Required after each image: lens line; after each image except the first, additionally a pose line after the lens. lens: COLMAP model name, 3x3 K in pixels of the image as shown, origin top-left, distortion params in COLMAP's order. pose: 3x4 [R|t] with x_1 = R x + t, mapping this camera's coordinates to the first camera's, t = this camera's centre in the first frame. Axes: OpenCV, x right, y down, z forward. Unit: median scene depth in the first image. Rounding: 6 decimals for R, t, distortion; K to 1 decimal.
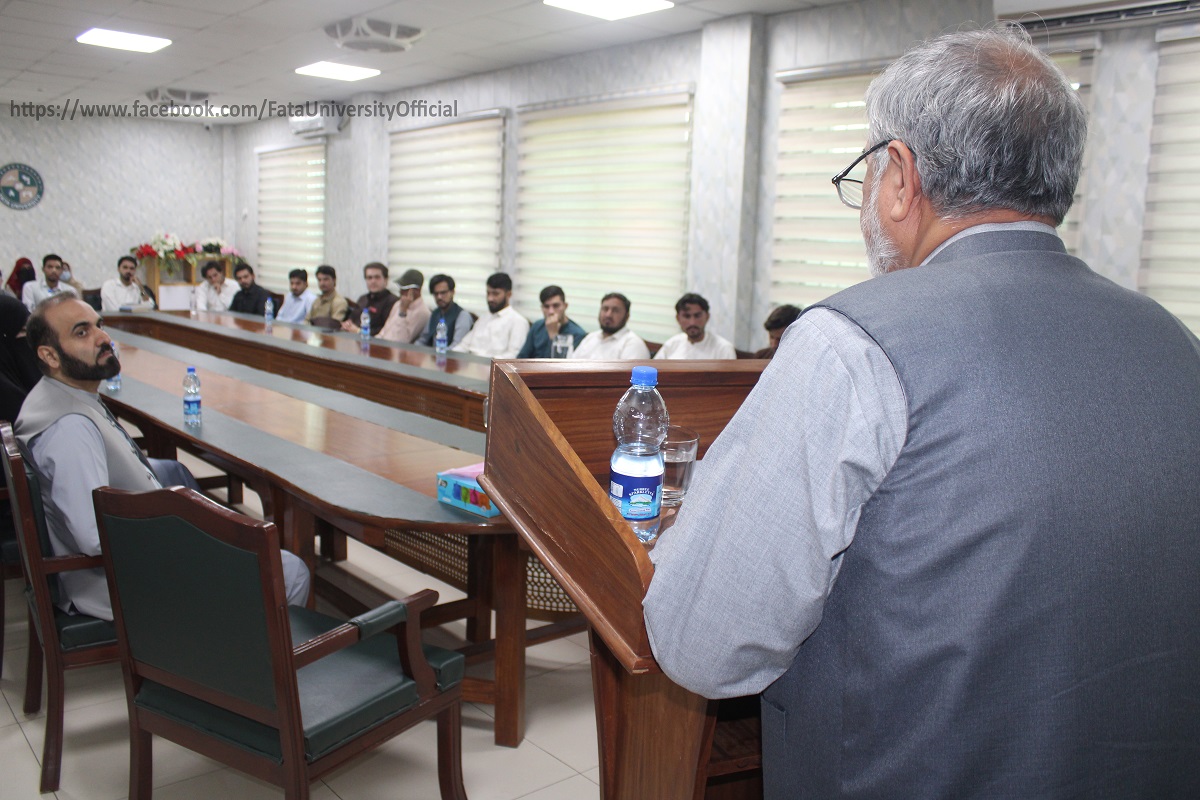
lens RADIAL K [[984.1, 0, 600.0], [0, 984.1, 400.0], [0, 0, 1]] dist [-0.164504, 0.143014]
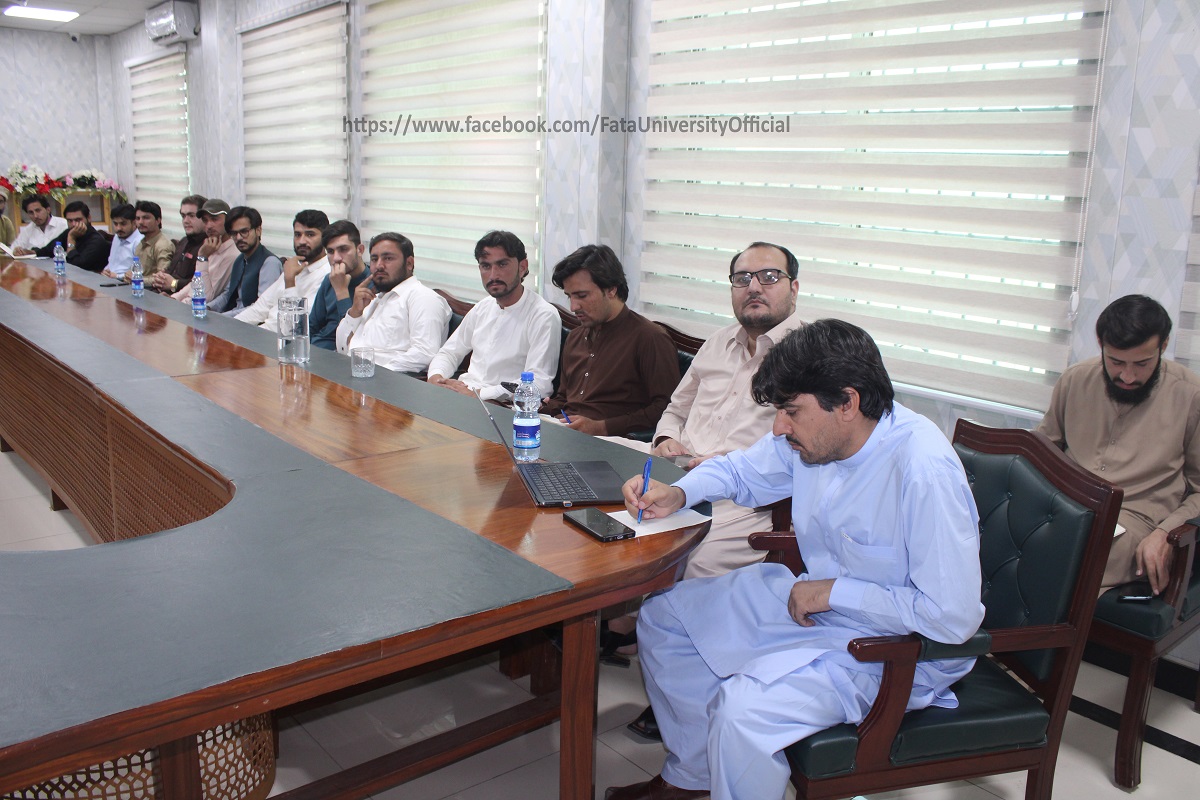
lens RADIAL K [[984.1, 0, 600.0], [0, 984.1, 400.0], [0, 0, 1]] dist [-0.164504, 0.143014]
pose [[0.999524, -0.001862, -0.030790, 0.098677], [0.003943, 0.997701, 0.067656, -0.020882], [0.030594, -0.067746, 0.997233, 0.179356]]
